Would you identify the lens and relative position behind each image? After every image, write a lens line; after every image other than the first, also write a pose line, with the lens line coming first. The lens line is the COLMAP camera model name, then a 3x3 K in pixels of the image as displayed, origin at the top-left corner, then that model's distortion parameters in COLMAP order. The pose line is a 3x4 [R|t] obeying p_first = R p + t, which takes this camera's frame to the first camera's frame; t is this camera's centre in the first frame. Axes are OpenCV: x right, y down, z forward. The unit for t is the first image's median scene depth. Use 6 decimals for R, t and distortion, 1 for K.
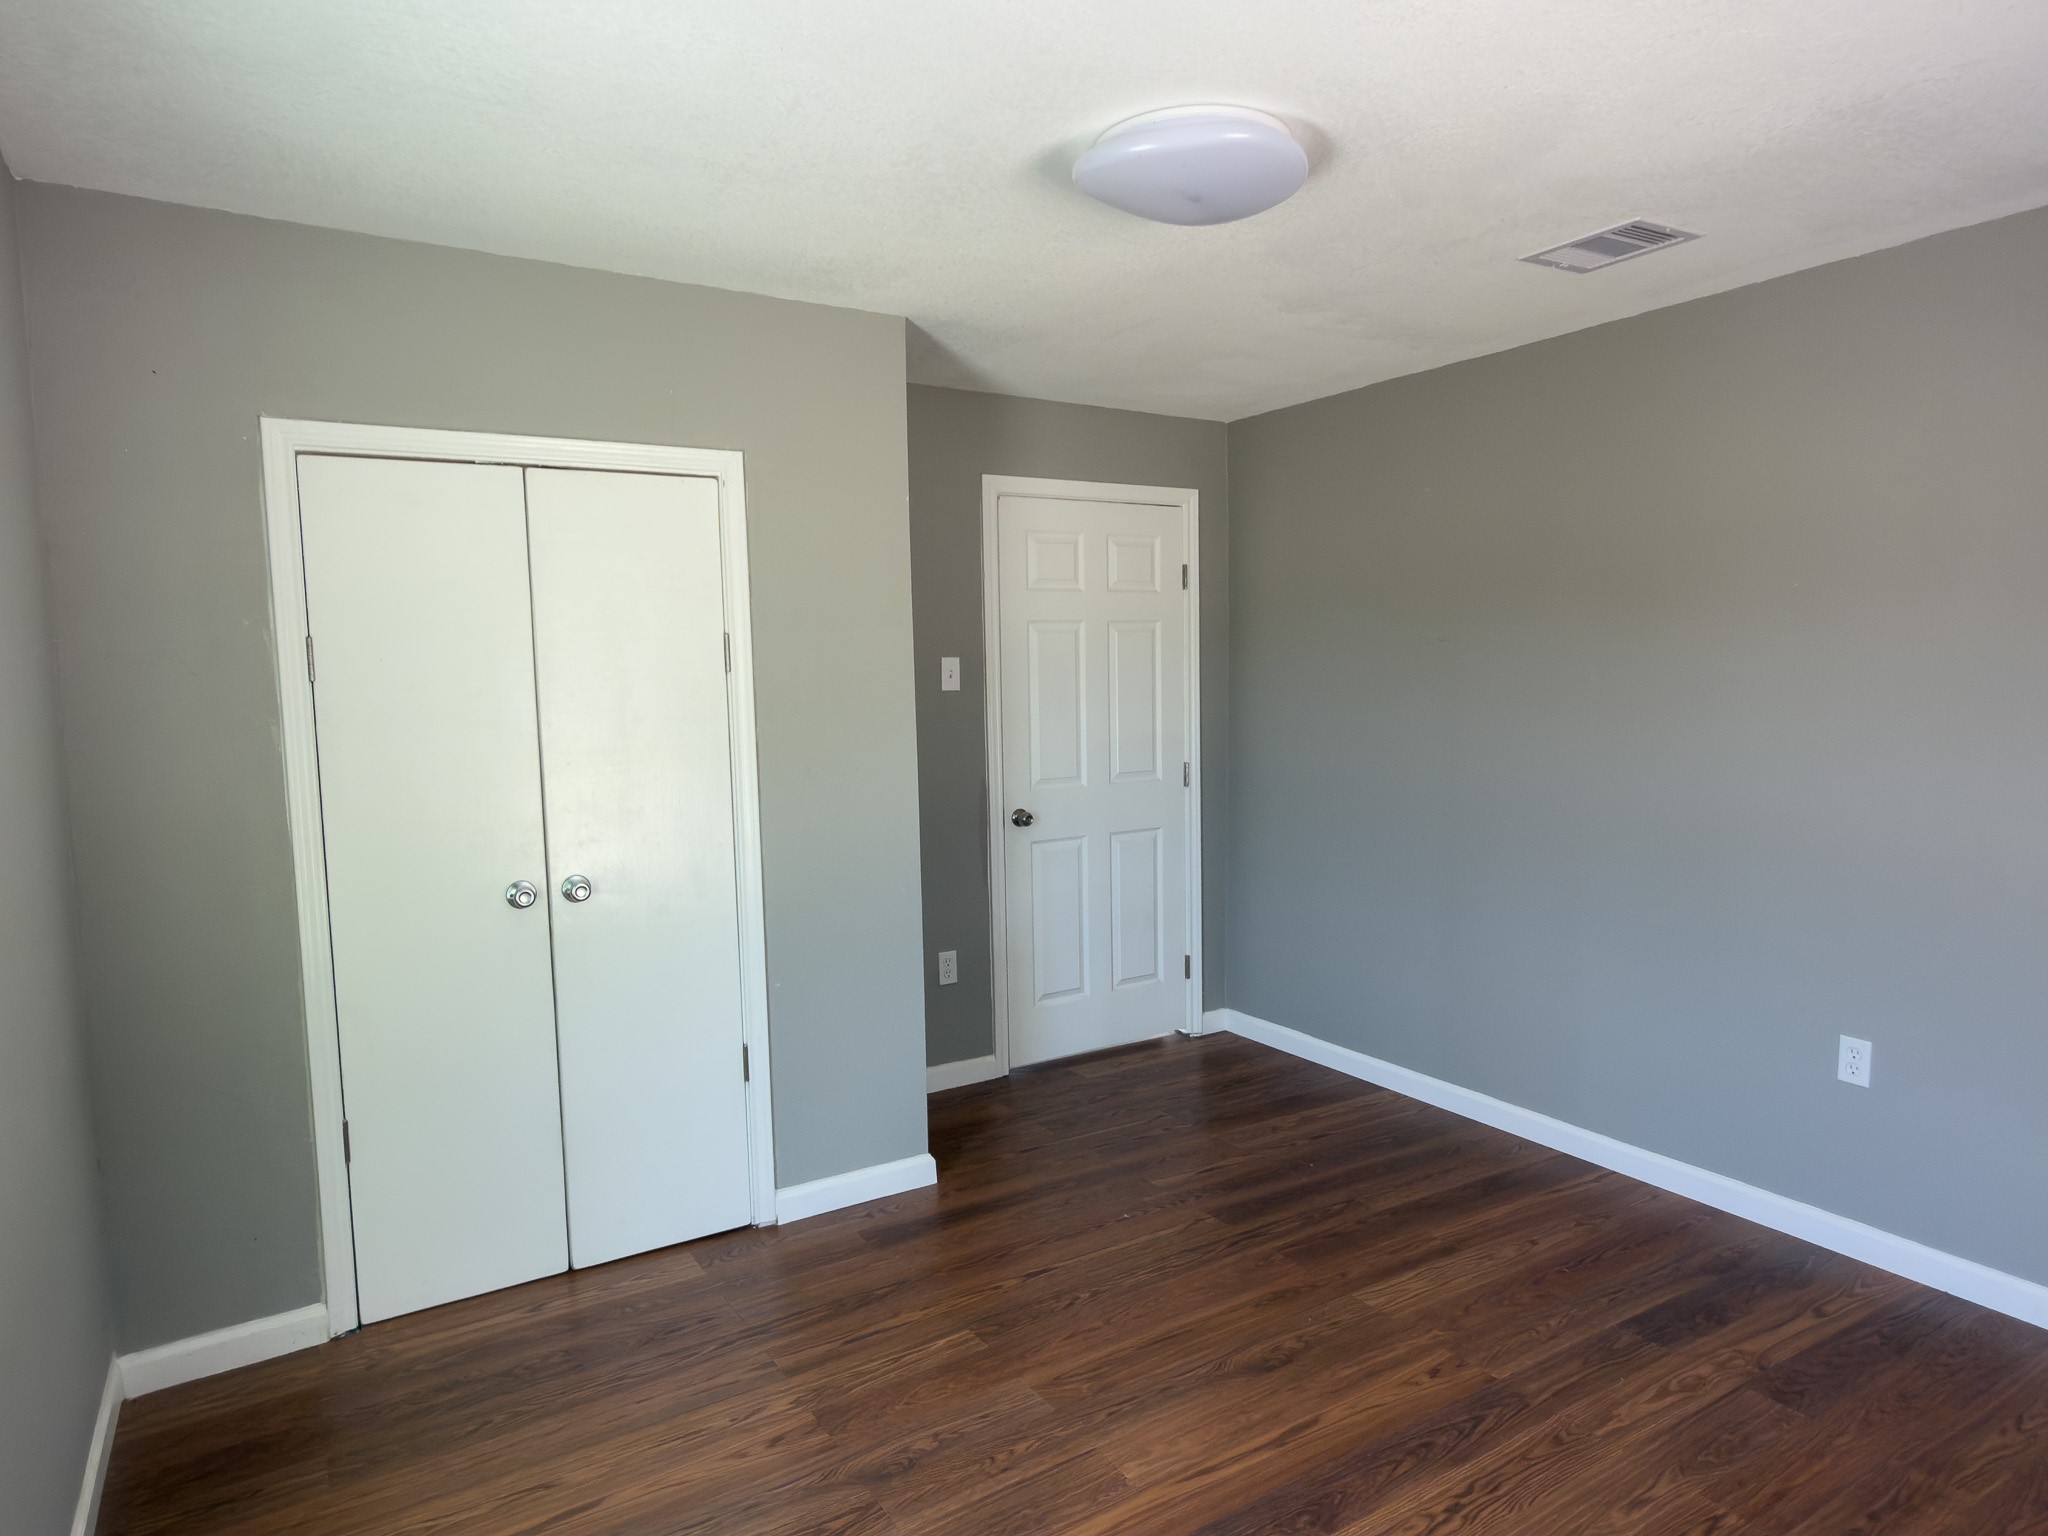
lens RADIAL K [[1232.2, 0, 1024.0], [0, 1232.2, 768.0], [0, 0, 1]] dist [-0.000561, 0.002907]
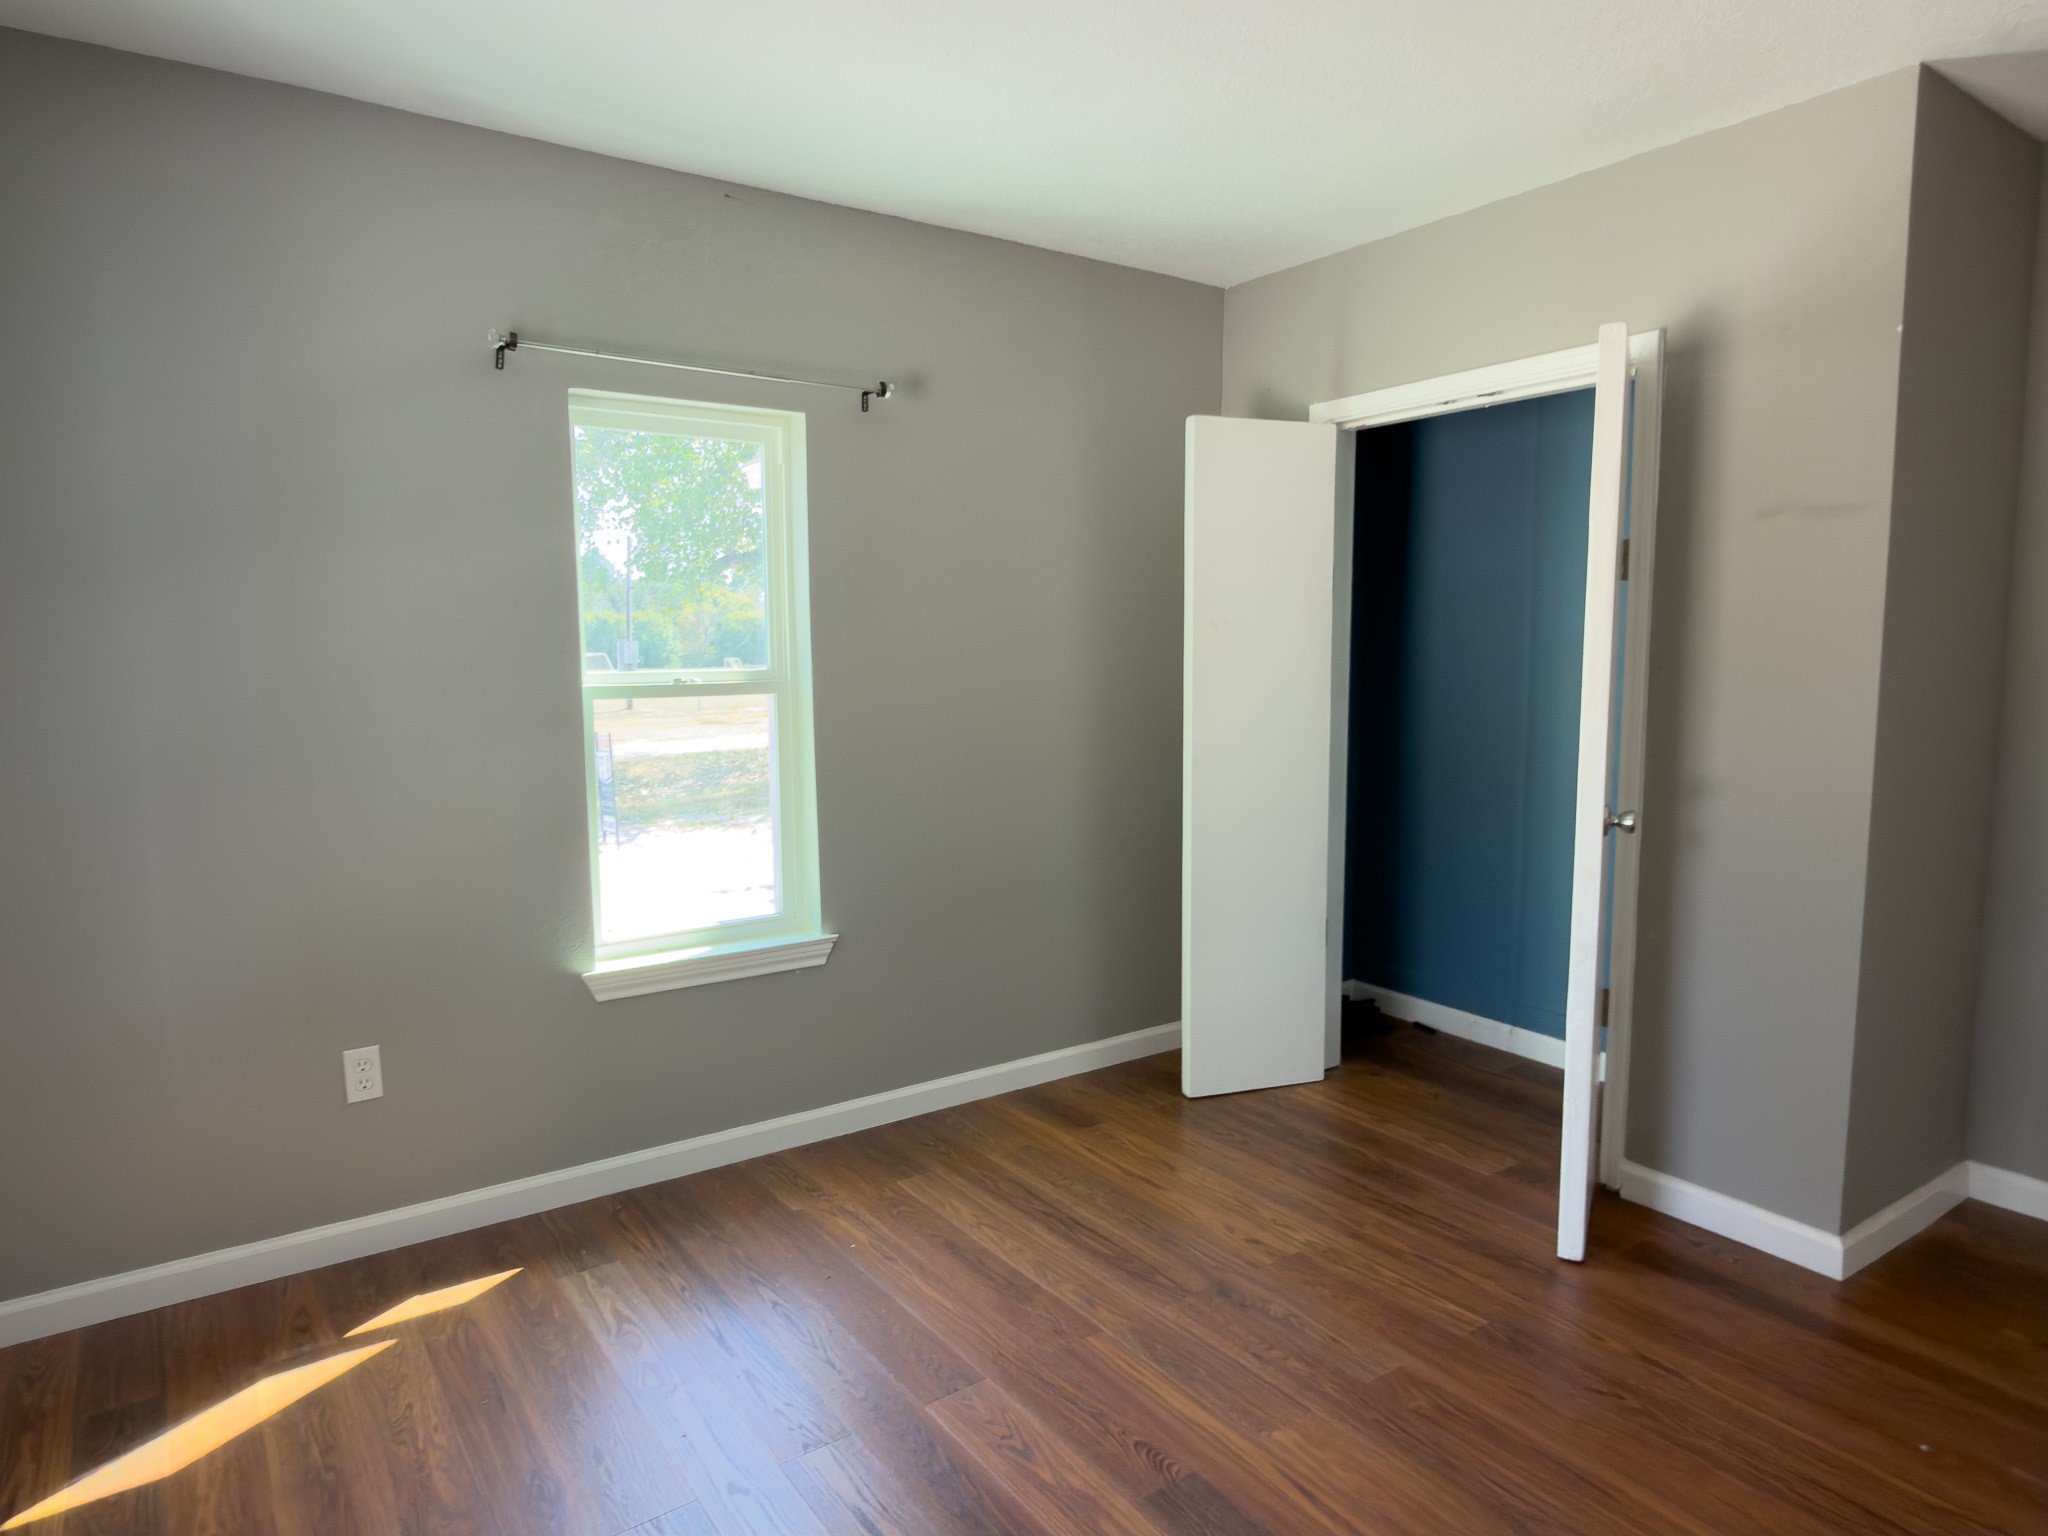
lens RADIAL K [[1232.2, 0, 1024.0], [0, 1232.2, 768.0], [0, 0, 1]] dist [-0.000561, 0.002907]
pose [[0.061231, 0.125879, -0.990154, 0.826836], [-0.088620, 0.988783, 0.120225, -0.012204], [0.994182, 0.080386, 0.071699, 0.630762]]
